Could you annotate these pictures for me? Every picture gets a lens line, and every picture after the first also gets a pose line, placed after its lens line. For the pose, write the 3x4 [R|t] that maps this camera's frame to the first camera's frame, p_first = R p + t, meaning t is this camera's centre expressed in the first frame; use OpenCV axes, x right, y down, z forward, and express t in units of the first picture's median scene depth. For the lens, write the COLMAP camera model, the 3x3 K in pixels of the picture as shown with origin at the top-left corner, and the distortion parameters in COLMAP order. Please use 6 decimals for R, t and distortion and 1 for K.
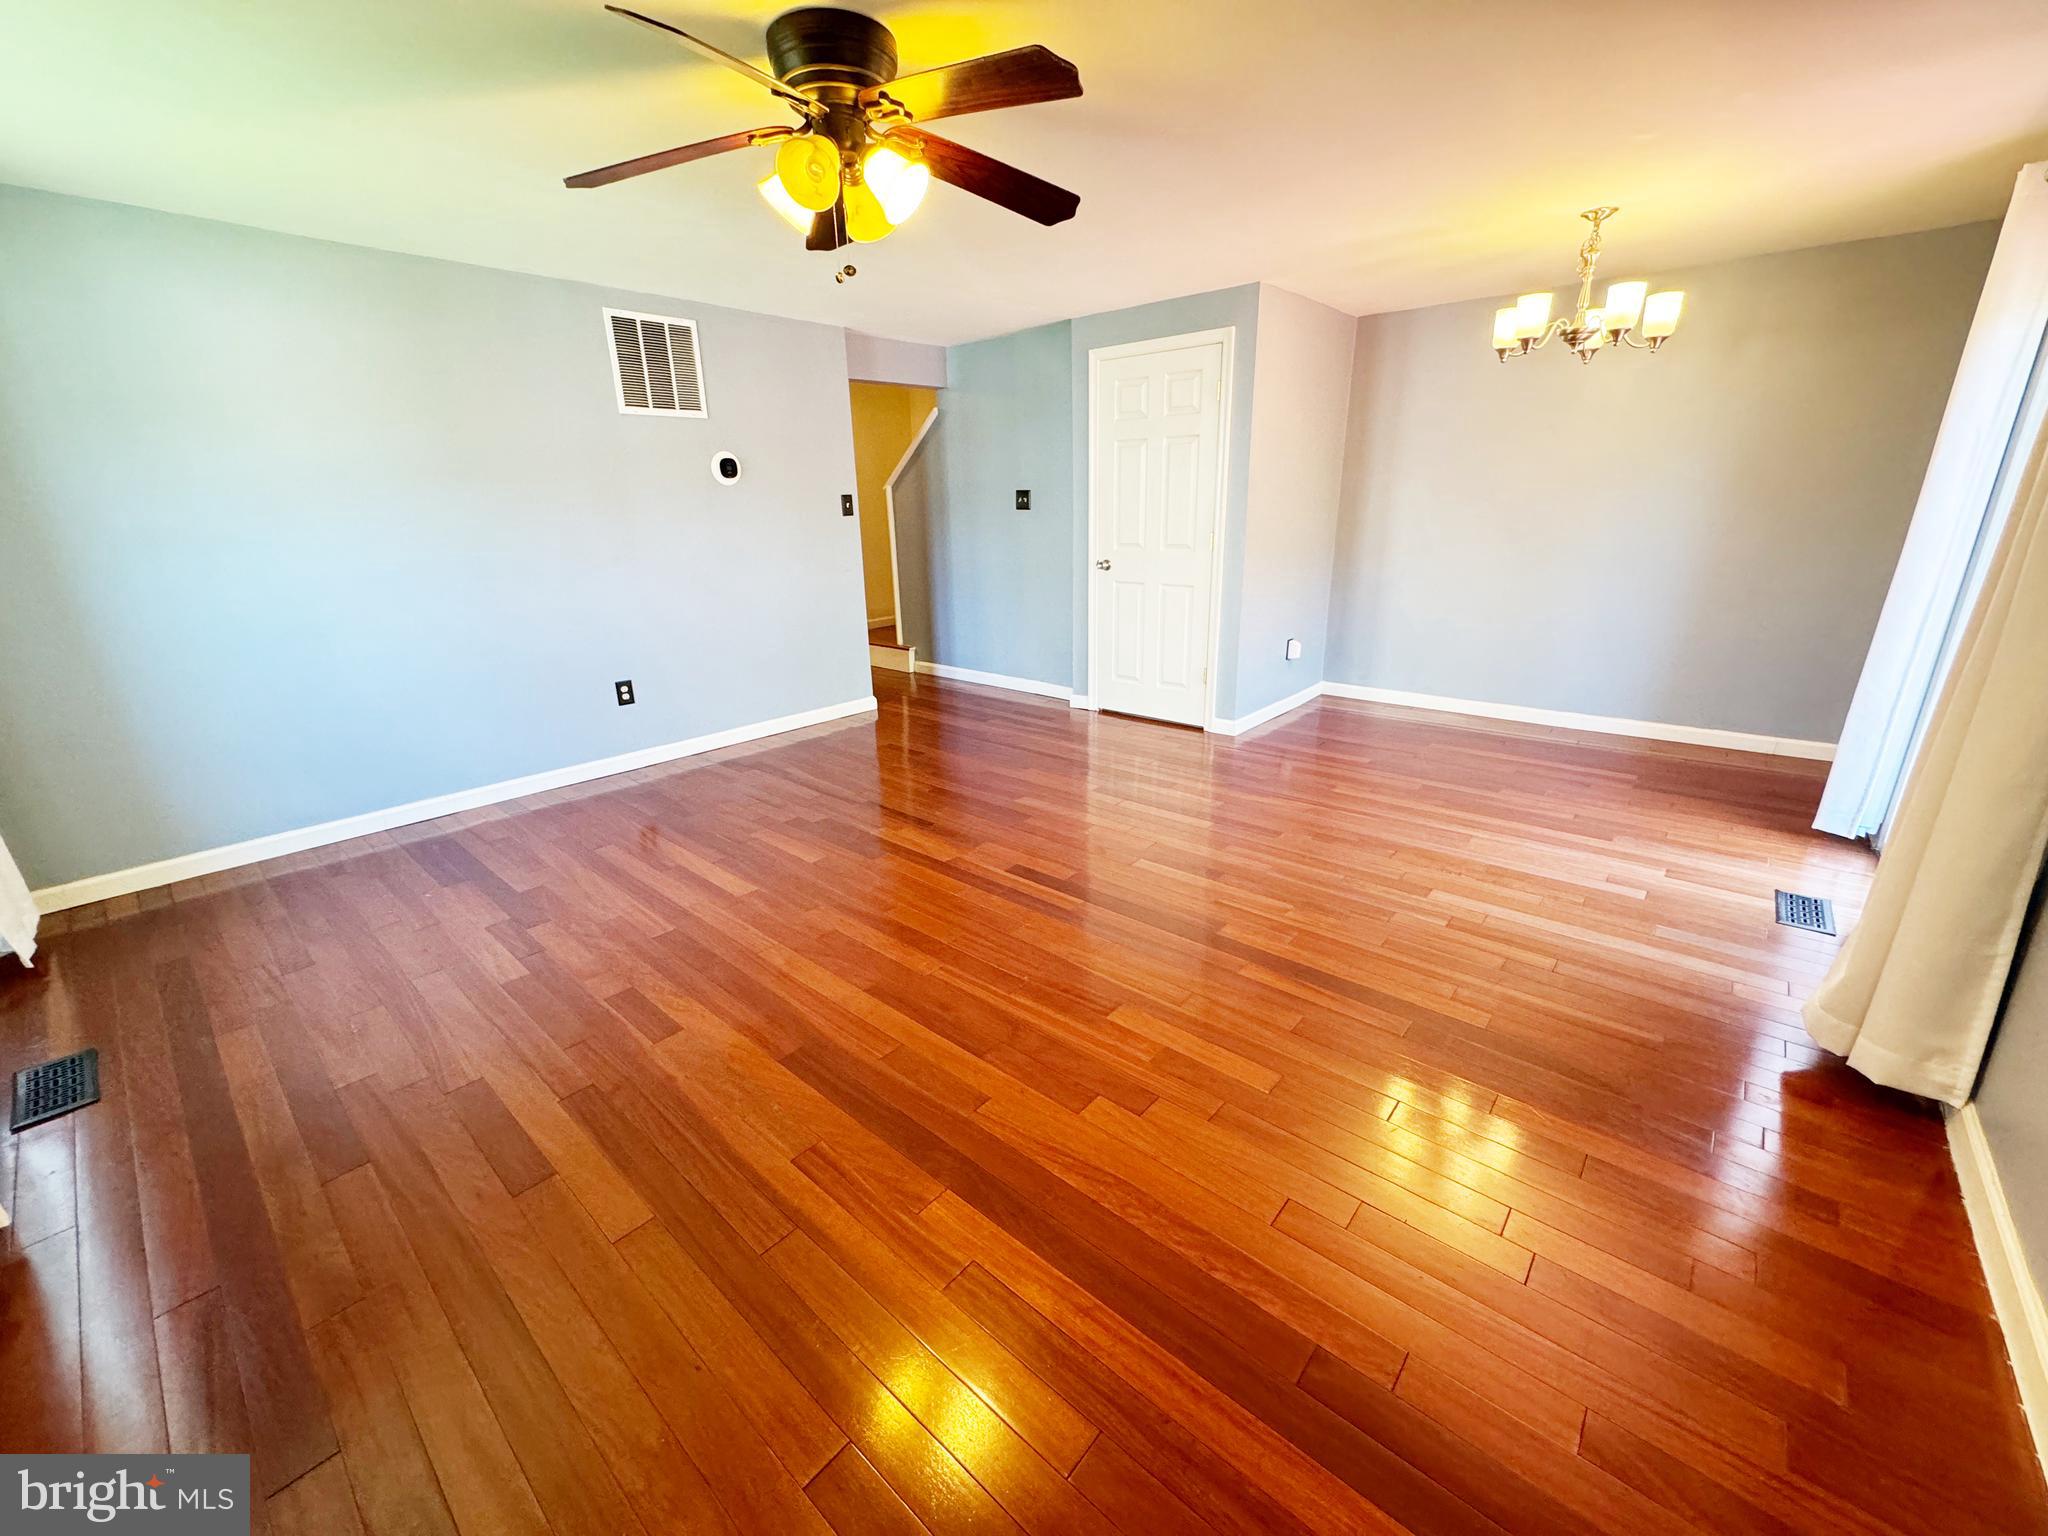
lens RADIAL K [[819.5, 0, 1028.1], [0, 819.5, 770.3], [0, 0, 1]] dist [-0.002608, 0.000306]
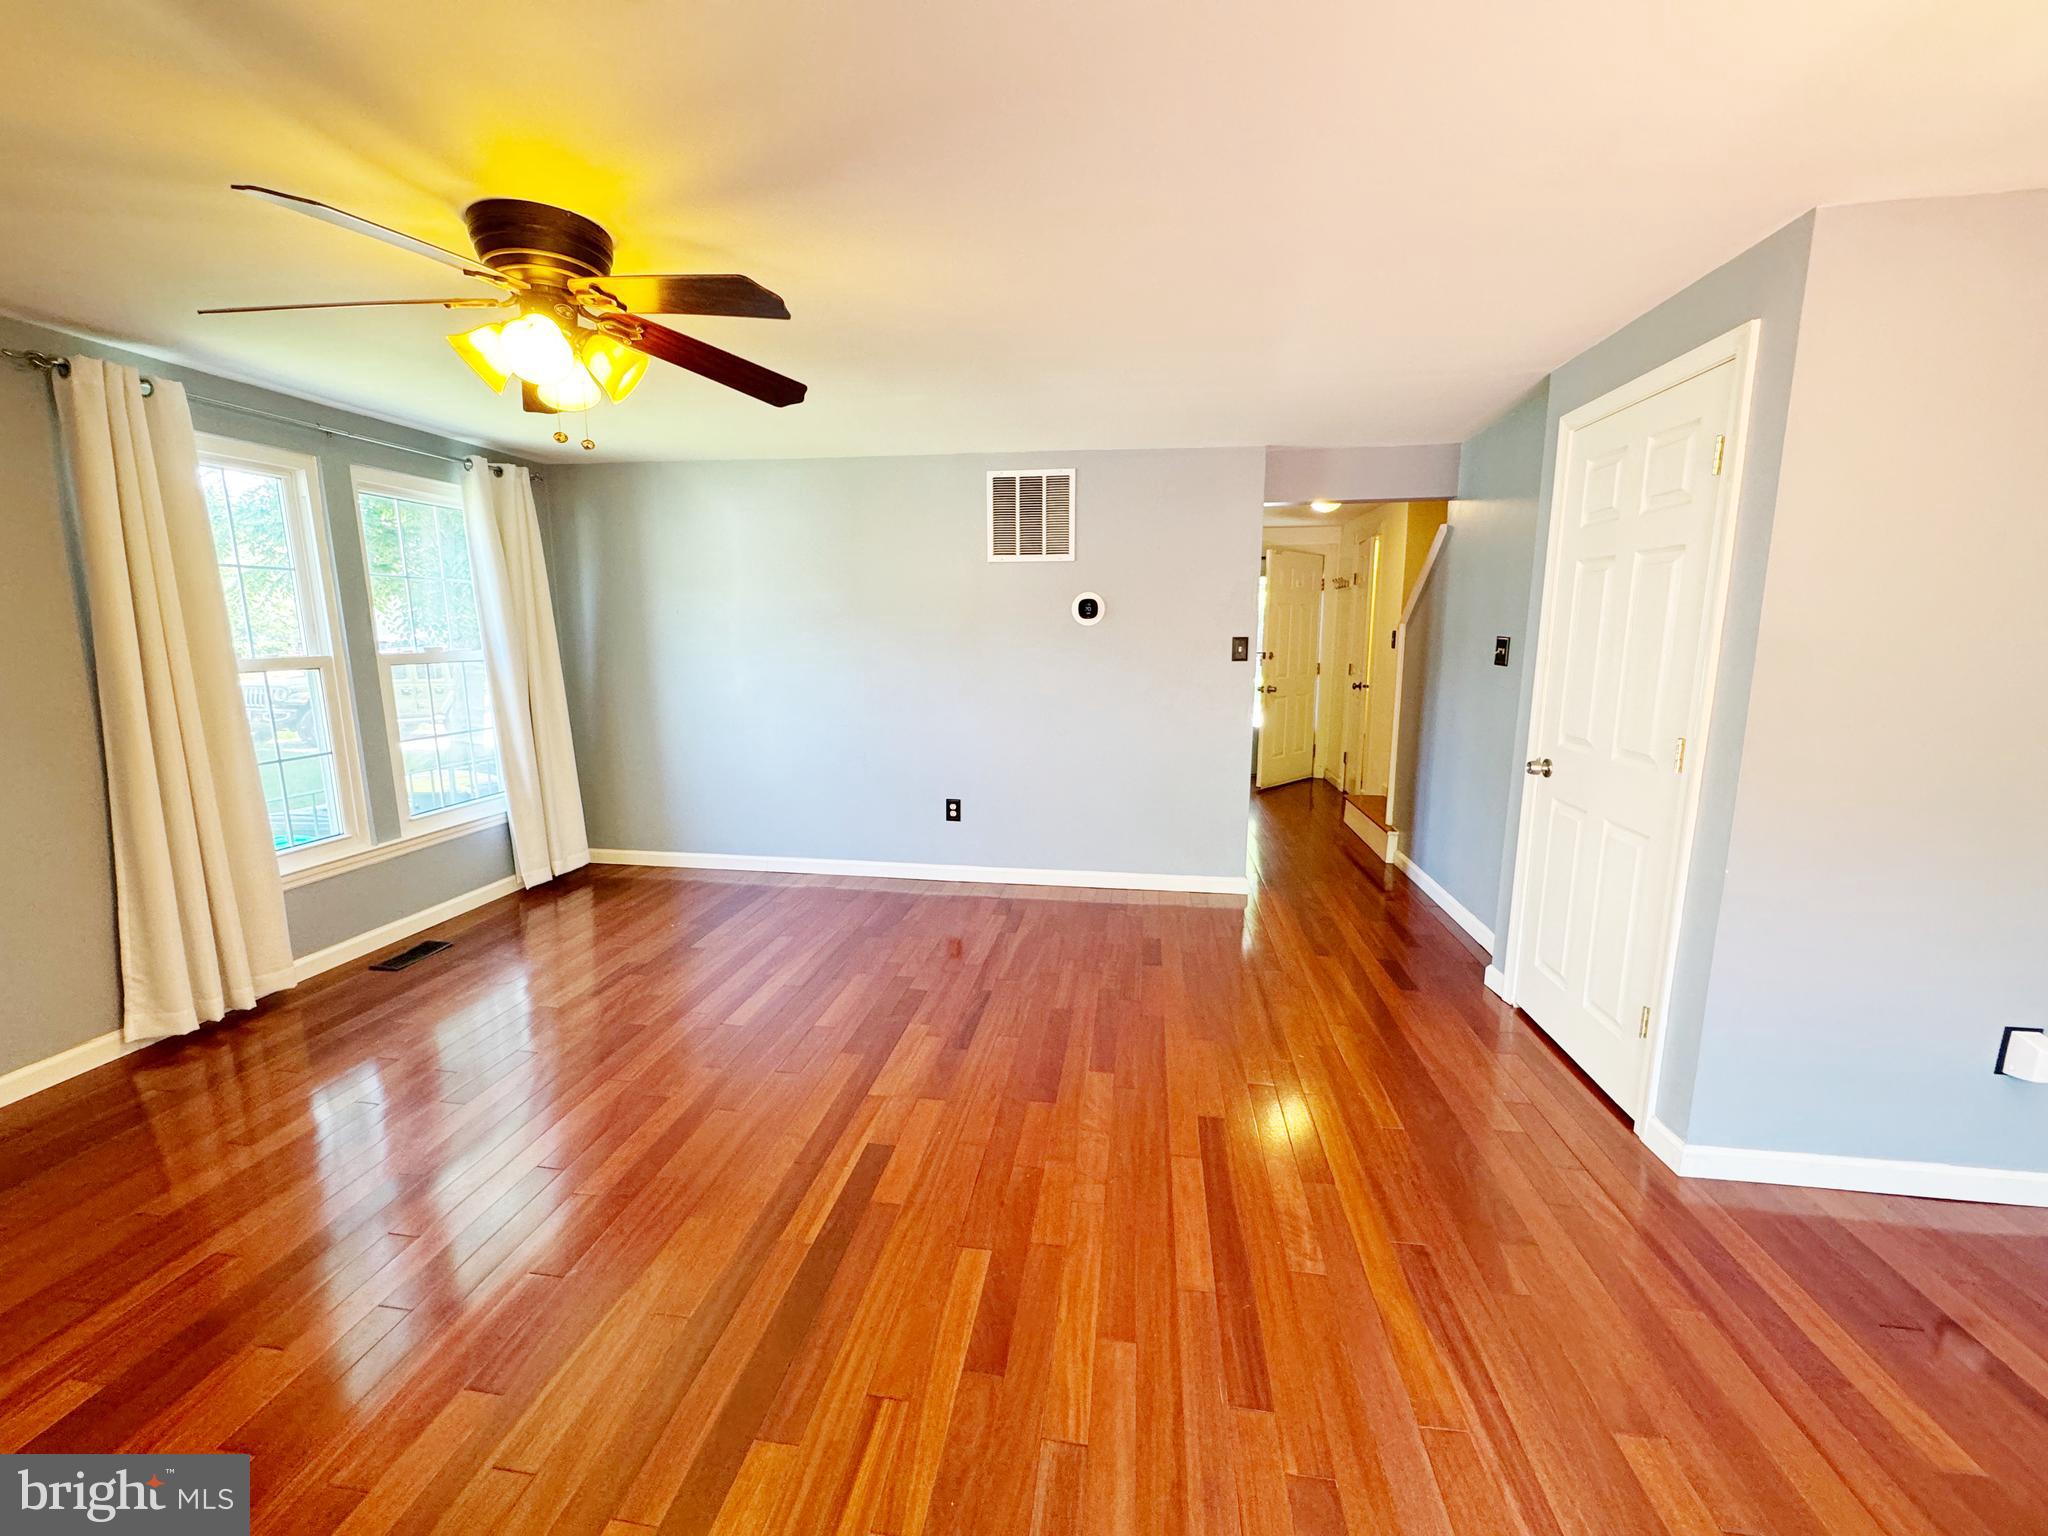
lens RADIAL K [[819.5, 0, 1021.7], [0, 819.5, 770.8], [0, 0, 1]] dist [-0.002608, 0.000306]
pose [[0.542236, 0.163908, -0.824084, 0.438432], [-0.277500, 0.960688, 0.008487, -0.178838], [0.793079, 0.224081, 0.566404, 0.450752]]
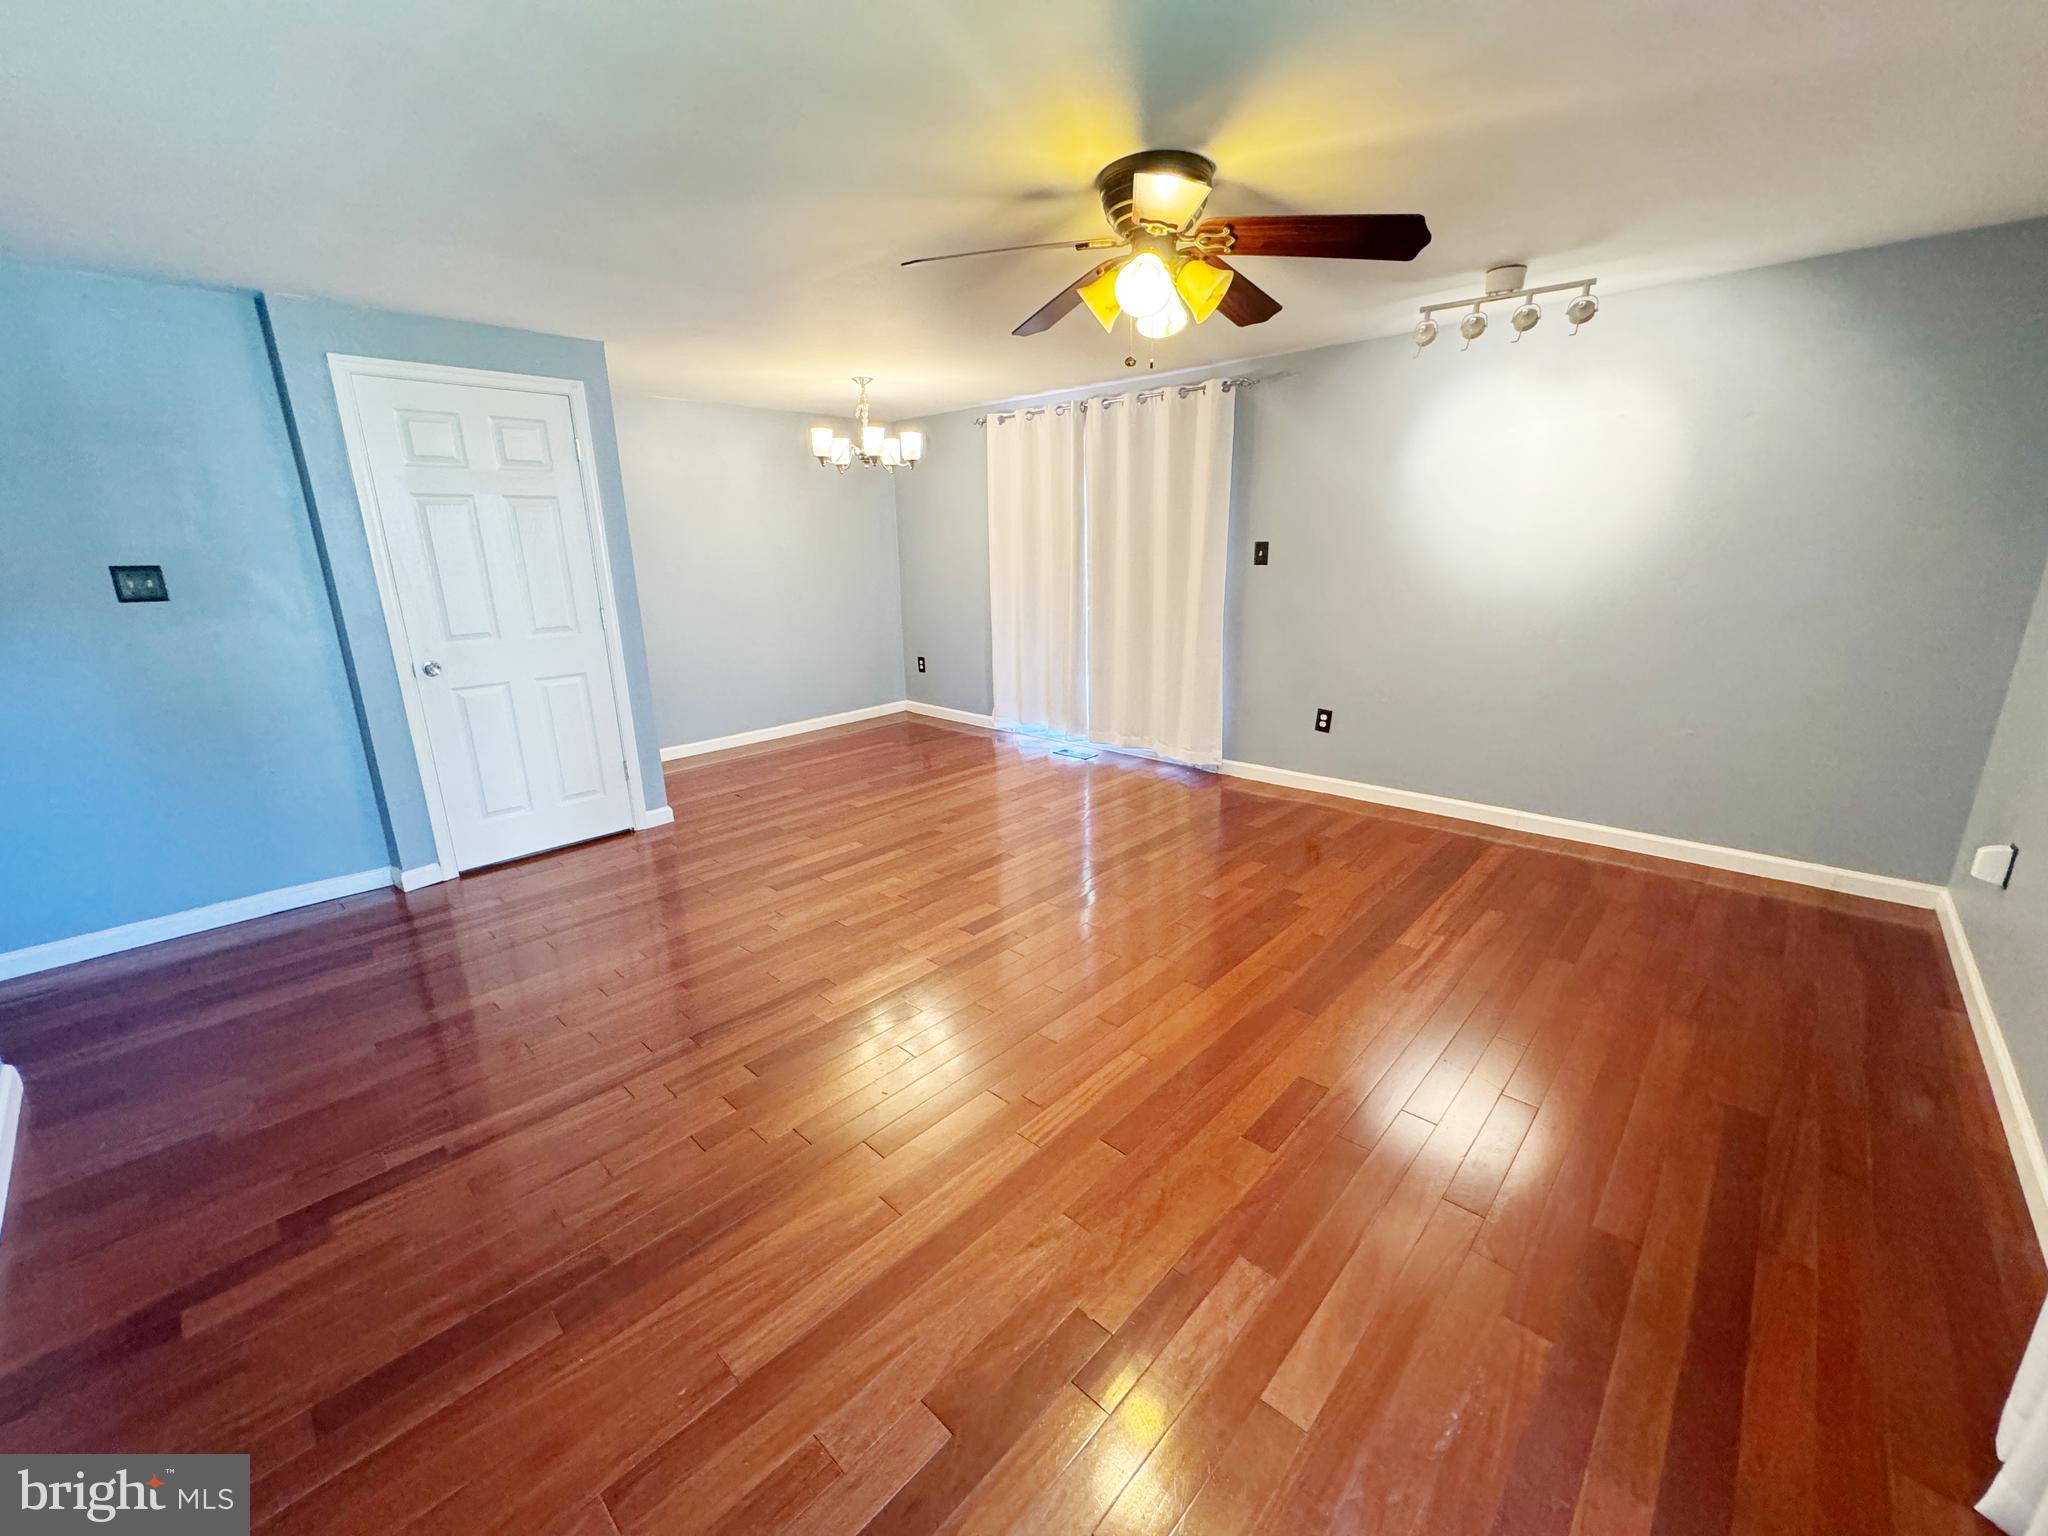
lens RADIAL K [[819.5, 0, 1027.5], [0, 819.5, 760.8], [0, 0, 1]] dist [-0.002608, 0.000306]
pose [[0.032542, -0.240861, 0.970014, -0.680371], [0.332809, 0.917753, 0.216719, -0.190673], [-0.942433, 0.315777, 0.110026, 0.561729]]
